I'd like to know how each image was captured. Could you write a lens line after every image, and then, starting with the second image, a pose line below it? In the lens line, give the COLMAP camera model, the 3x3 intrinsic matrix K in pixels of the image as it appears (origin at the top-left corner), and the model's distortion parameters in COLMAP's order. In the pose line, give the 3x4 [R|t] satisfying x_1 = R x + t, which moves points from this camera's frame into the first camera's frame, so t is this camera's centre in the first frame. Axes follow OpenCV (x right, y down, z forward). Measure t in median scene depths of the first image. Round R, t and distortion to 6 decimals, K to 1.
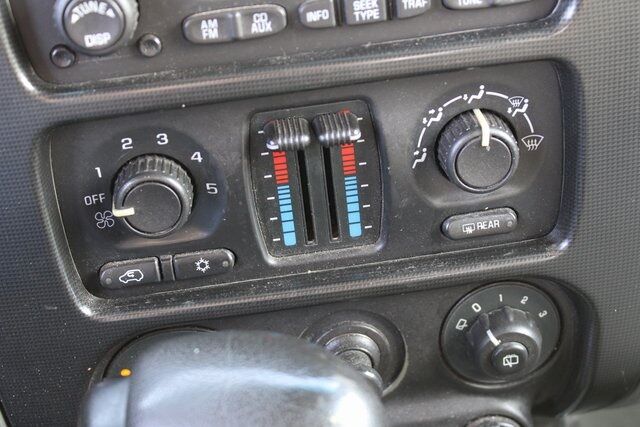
lens RADIAL K [[1077.2, 0, 322.4], [0, 1077.2, 213.1], [0, 0, 1]] dist [-0.033468, 0.000000]
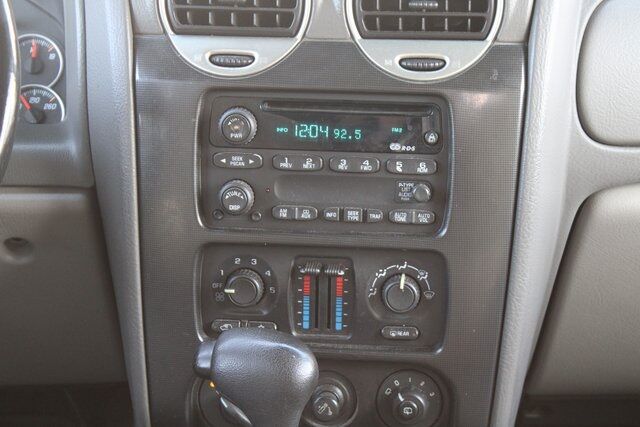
lens RADIAL K [[1660.5, 0, 318.3], [0, 1660.5, 214.8], [0, 0, 1]] dist [-0.147374, 0.000000]
pose [[0.974621, 0.151092, -0.165184, 0.501669], [-0.191918, 0.943808, -0.269063, 0.698681], [0.115248, 0.293936, 0.948852, -2.122493]]
